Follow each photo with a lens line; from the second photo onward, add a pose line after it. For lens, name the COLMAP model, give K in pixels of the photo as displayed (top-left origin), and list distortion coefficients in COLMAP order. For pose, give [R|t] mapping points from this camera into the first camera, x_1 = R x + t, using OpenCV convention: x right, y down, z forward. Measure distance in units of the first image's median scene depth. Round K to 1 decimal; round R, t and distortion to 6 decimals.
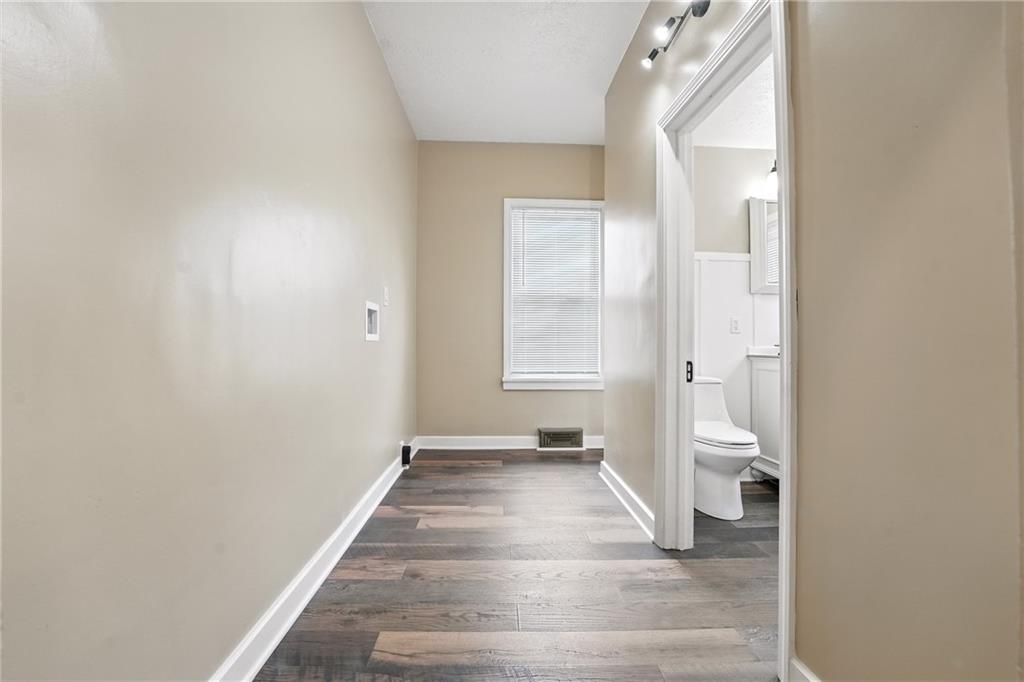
lens RADIAL K [[437.7, 0, 506.5], [0, 437.7, 336.4], [0, 0, 1]] dist [-0.010527, -0.000240]
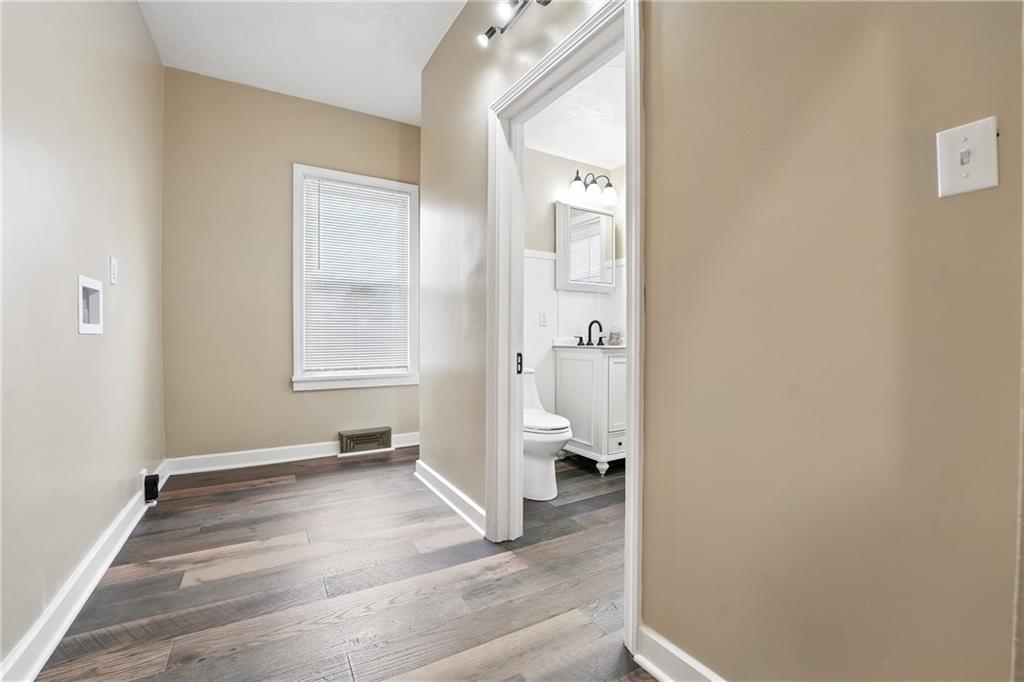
lens RADIAL K [[437.7, 0, 520.6], [0, 437.7, 337.9], [0, 0, 1]] dist [-0.010527, -0.000240]
pose [[0.876412, -0.006099, 0.481523, -0.053616], [-0.003345, 0.999819, 0.018753, 0.003124], [-0.481550, -0.018046, 0.876233, 0.092614]]
